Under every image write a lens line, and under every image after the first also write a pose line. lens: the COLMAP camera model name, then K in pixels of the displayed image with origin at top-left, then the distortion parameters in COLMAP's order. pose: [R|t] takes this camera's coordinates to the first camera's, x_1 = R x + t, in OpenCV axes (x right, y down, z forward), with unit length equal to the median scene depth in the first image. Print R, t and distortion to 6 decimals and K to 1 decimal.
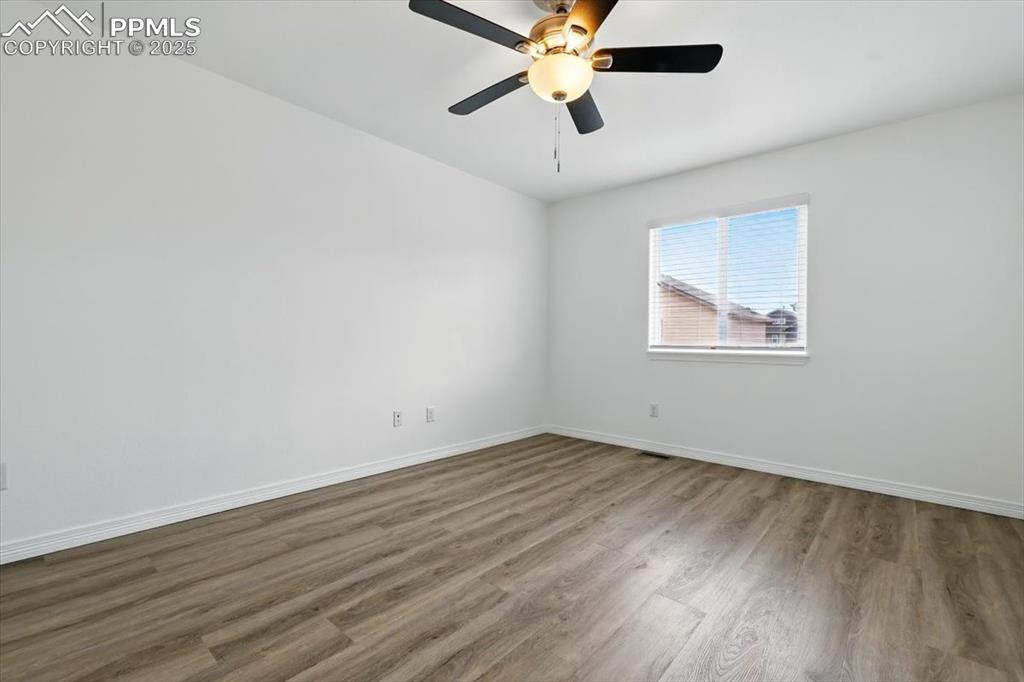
lens RADIAL K [[446.6, 0, 513.4], [0, 446.6, 340.0], [0, 0, 1]] dist [-0.001976, -0.000157]
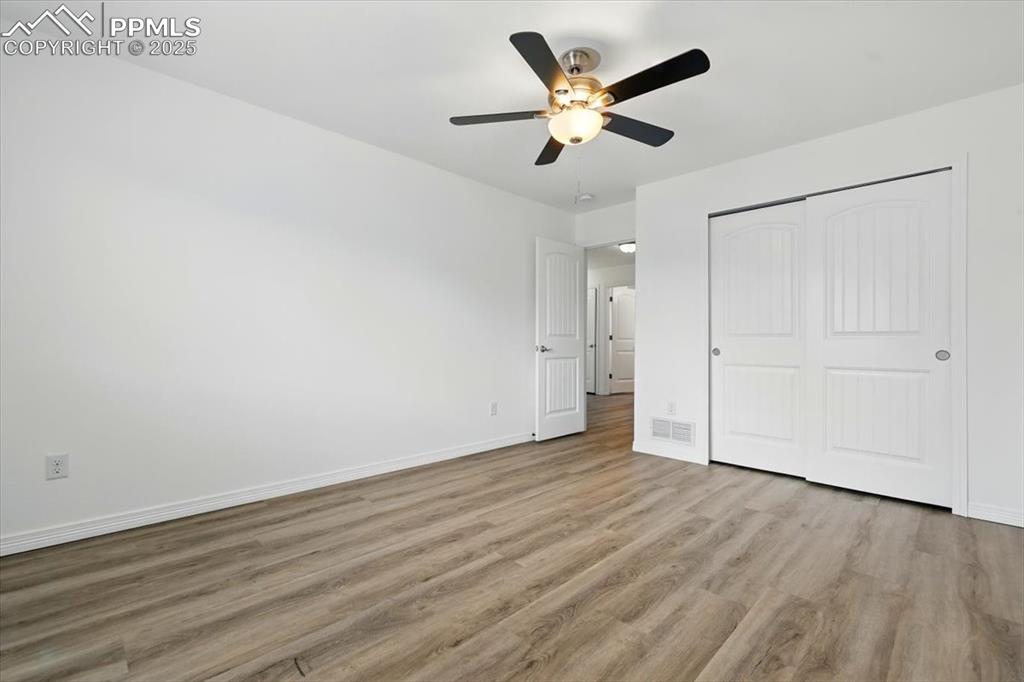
lens RADIAL K [[446.6, 0, 509.9], [0, 446.6, 339.2], [0, 0, 1]] dist [-0.001976, -0.000157]
pose [[-0.997011, -0.021234, 0.074288, 0.152559], [-0.021747, 0.999745, -0.006105, 0.000577], [-0.074139, -0.007702, -0.997218, 1.862626]]
